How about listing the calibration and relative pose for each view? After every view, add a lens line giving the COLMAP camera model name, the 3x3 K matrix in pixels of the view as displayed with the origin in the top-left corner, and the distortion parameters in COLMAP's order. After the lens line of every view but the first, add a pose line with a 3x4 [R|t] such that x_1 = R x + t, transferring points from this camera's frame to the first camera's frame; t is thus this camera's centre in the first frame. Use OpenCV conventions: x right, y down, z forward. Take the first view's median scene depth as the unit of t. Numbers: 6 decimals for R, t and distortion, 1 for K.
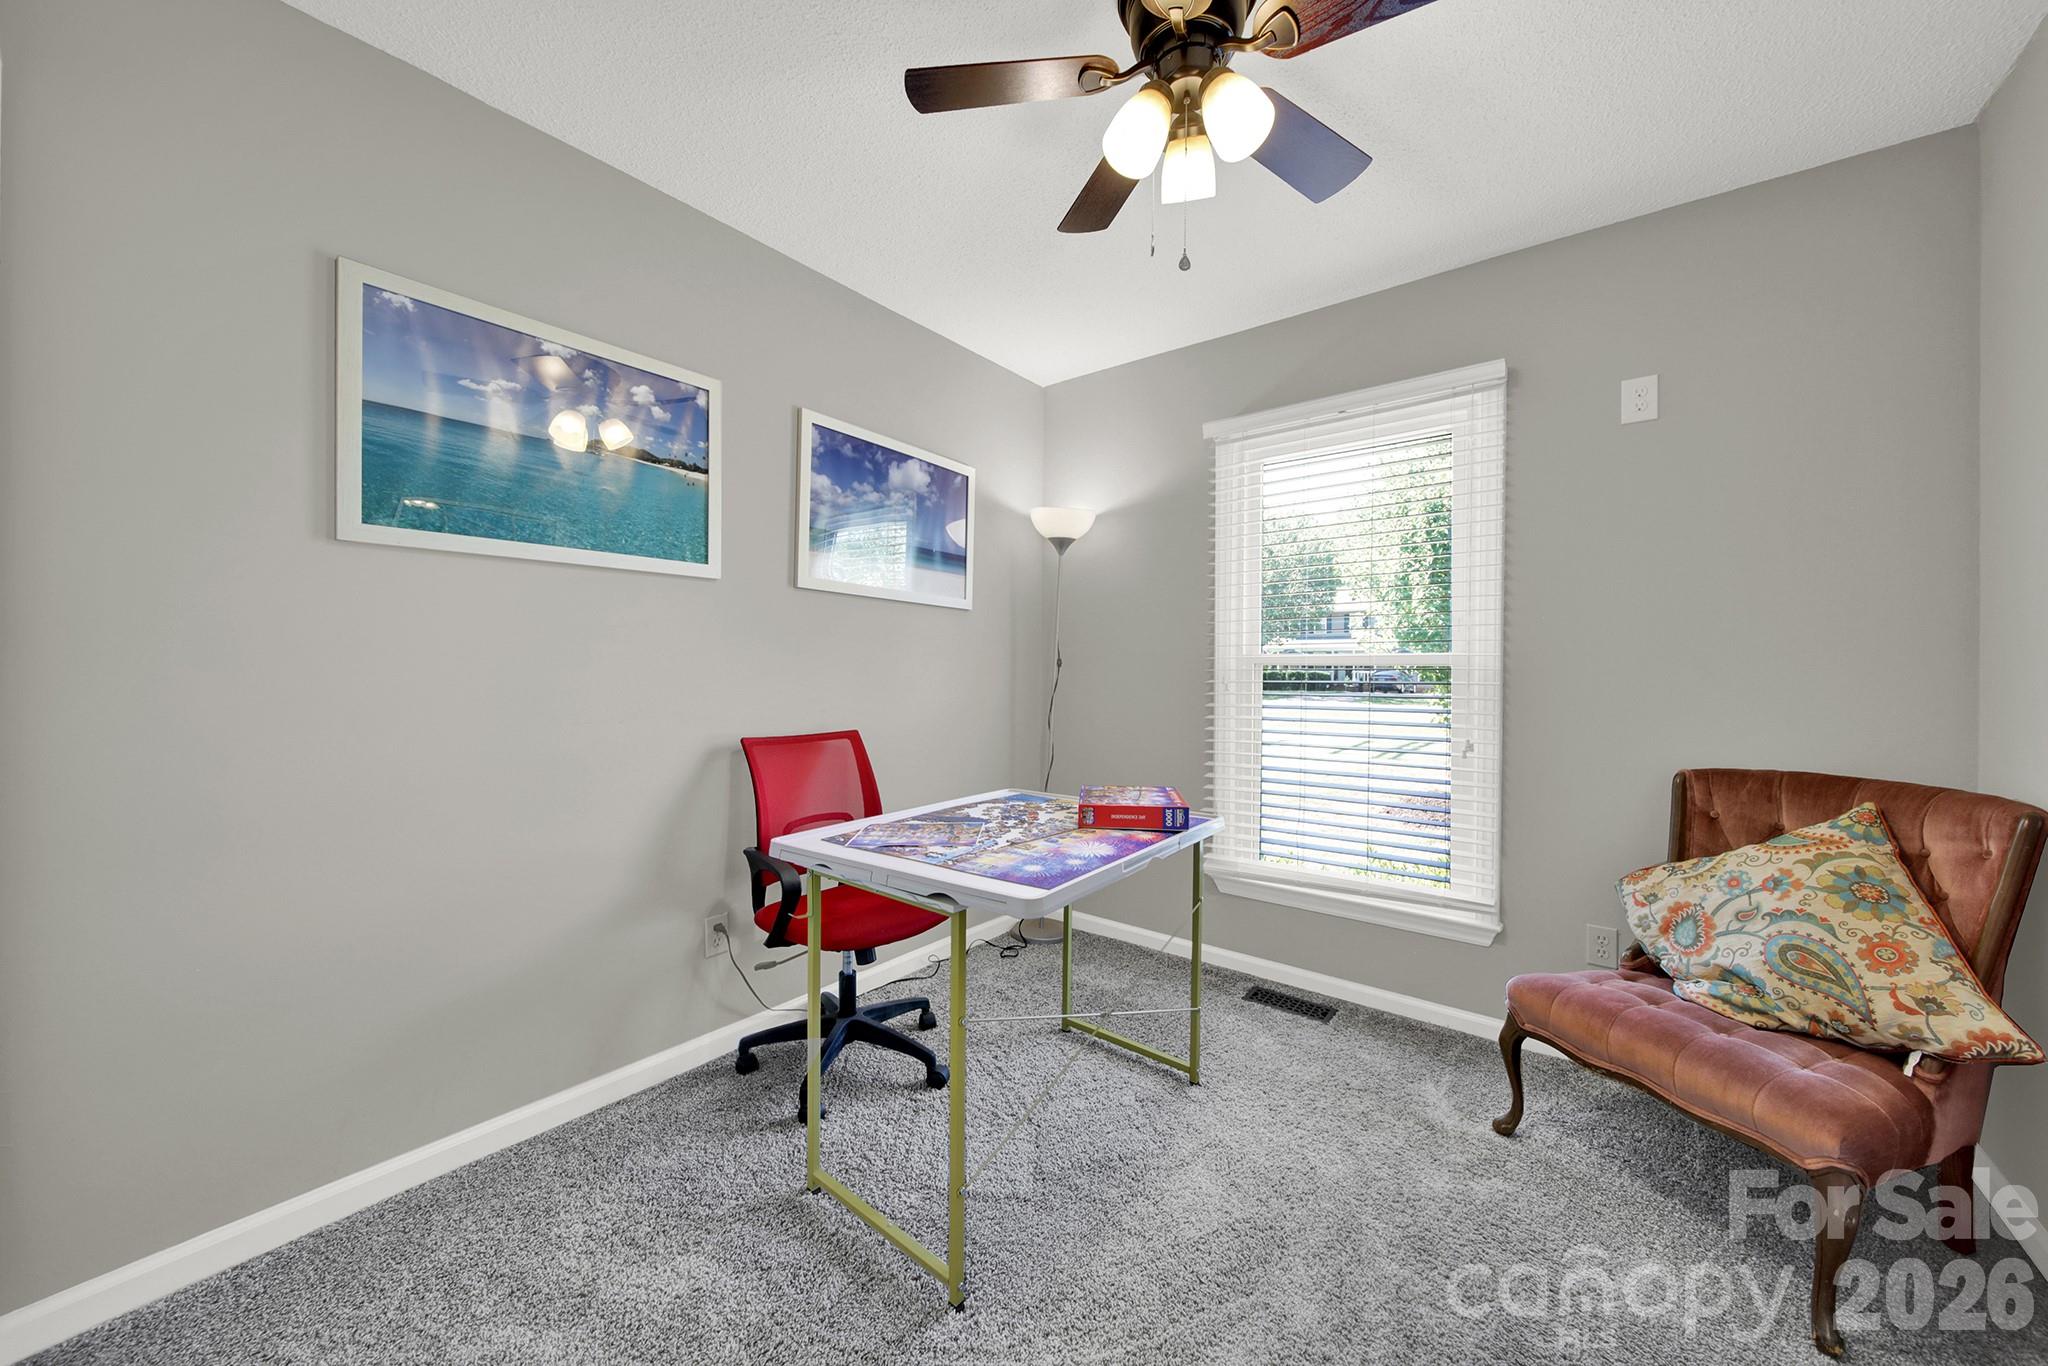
lens RADIAL K [[746.6, 0, 1023.4], [0, 746.6, 669.5], [0, 0, 1]] dist [-0.000898, -0.000185]
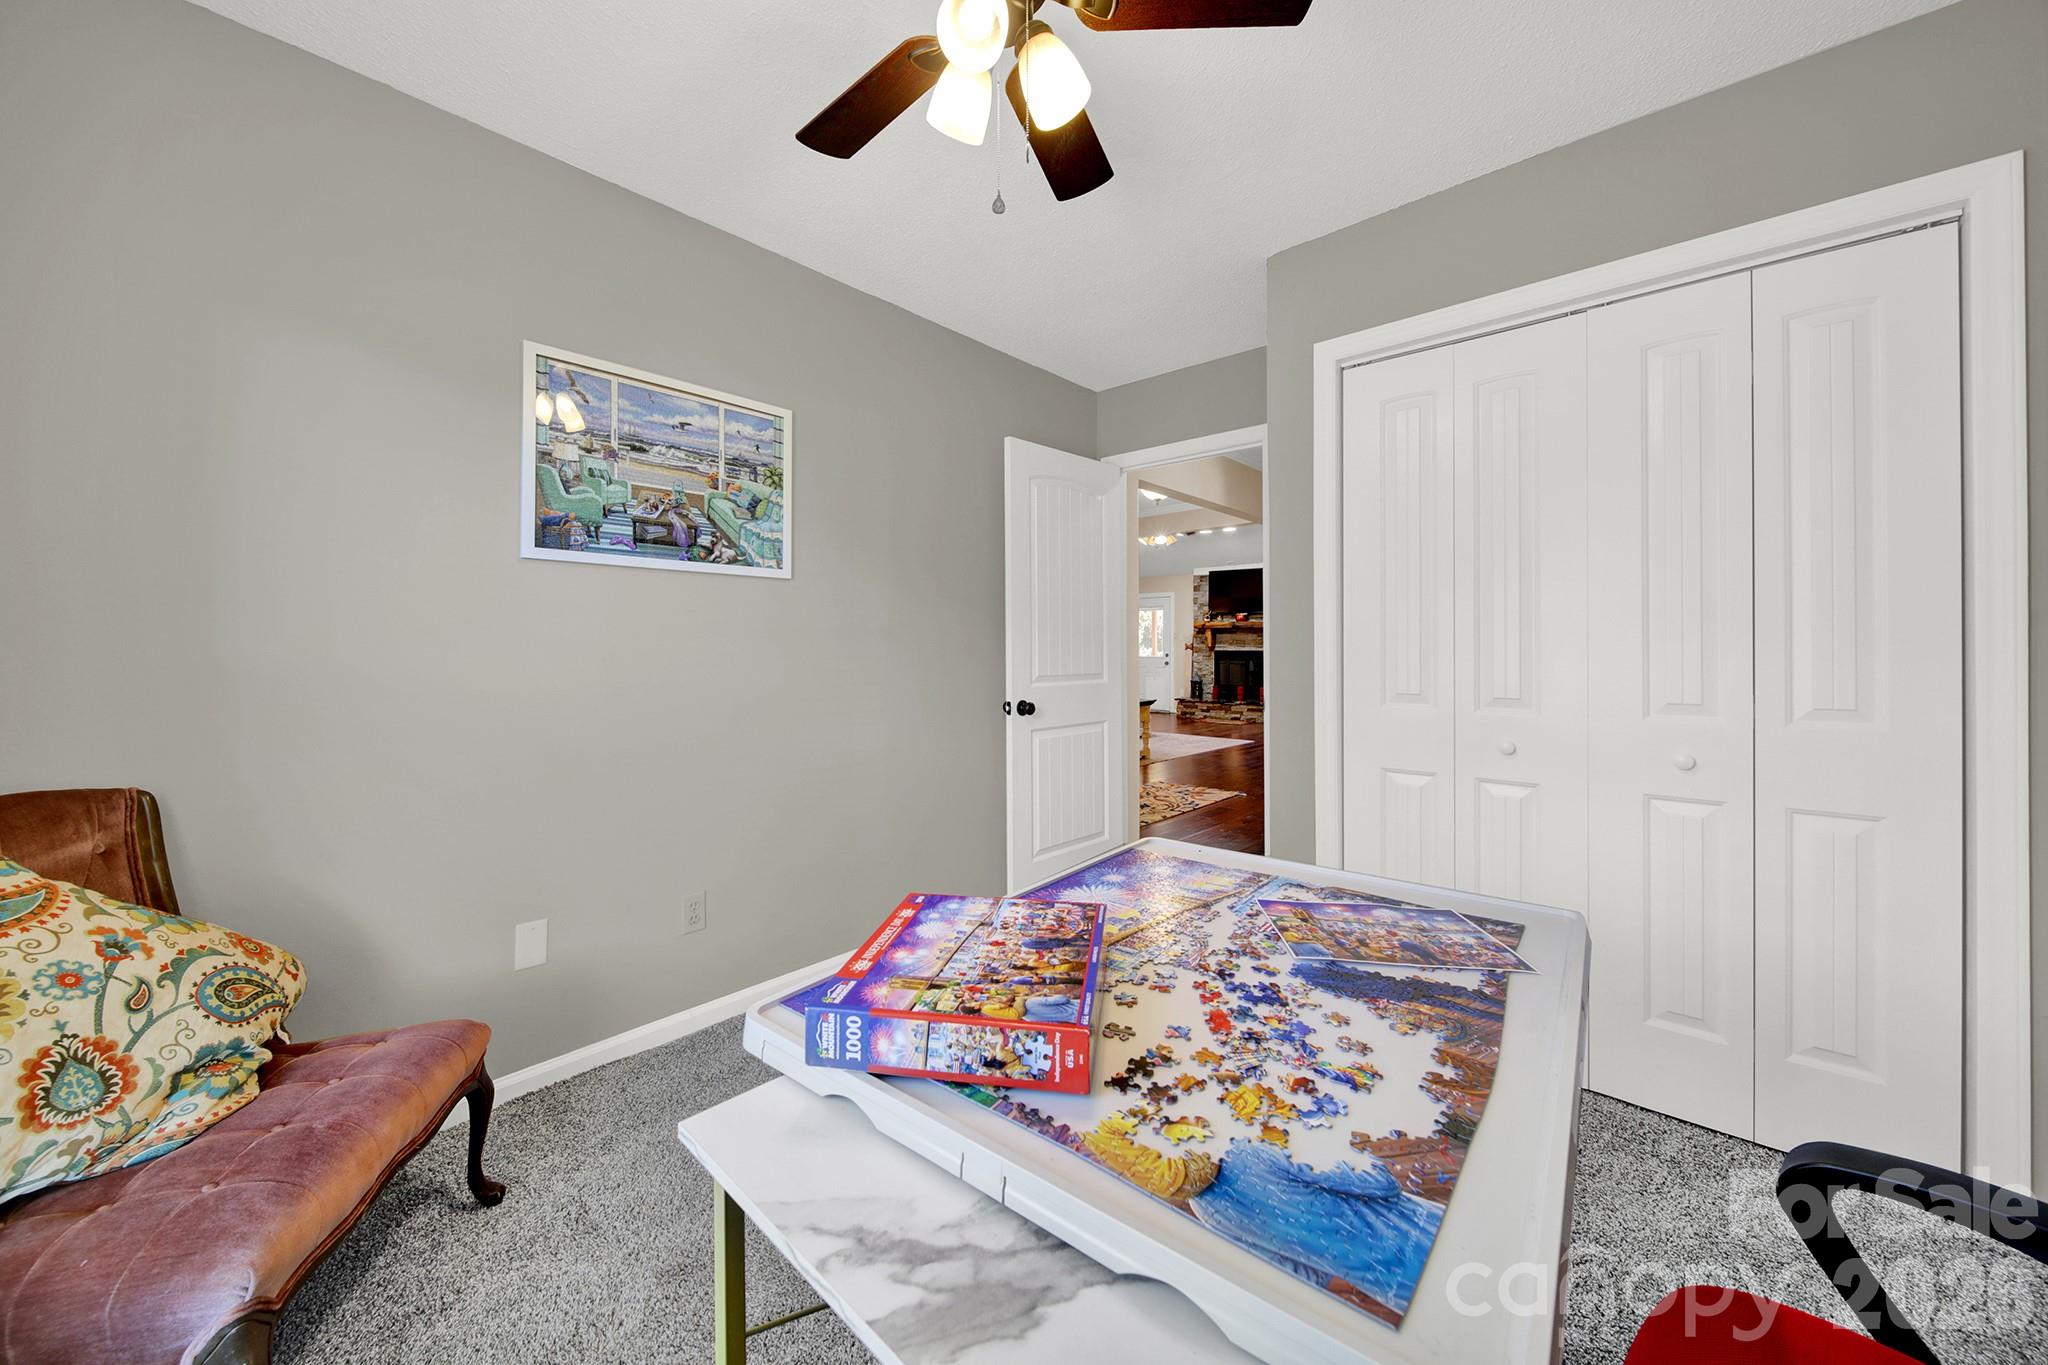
lens RADIAL K [[746.6, 0, 1023.4], [0, 746.6, 669.0], [0, 0, 1]] dist [-0.000898, -0.000185]
pose [[-0.998674, -0.004027, 0.051327, 0.113040], [-0.002630, 0.999625, 0.027269, 0.002525], [-0.051418, 0.027098, -0.998310, 1.604011]]
